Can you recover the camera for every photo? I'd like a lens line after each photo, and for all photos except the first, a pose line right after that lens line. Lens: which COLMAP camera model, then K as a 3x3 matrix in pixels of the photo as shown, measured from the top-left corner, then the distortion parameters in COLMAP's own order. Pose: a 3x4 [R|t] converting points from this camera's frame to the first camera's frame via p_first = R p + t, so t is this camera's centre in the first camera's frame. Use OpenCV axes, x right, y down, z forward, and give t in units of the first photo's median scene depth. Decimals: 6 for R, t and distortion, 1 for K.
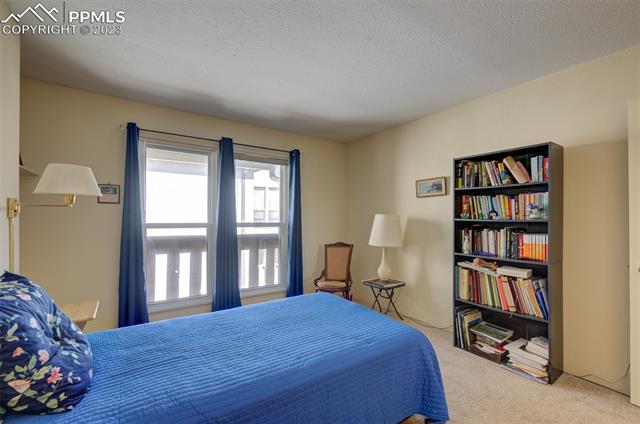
lens RADIAL K [[273.9, 0, 324.8], [0, 273.9, 214.4], [0, 0, 1]] dist [0.001826, 0.001267]
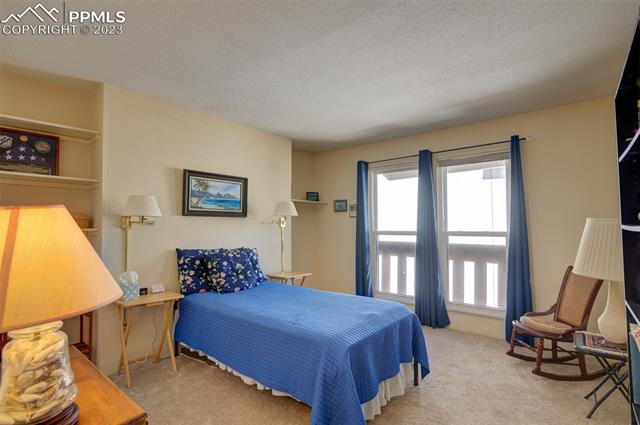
lens RADIAL K [[321.1, 0, 326.2], [0, 321.1, 214.5], [0, 0, 1]] dist [0.002854, -0.000195]
pose [[0.288330, -0.039473, -0.956717, 0.854024], [0.020284, 0.999178, -0.035111, 0.002923], [0.957316, -0.009283, 0.288894, 0.349537]]
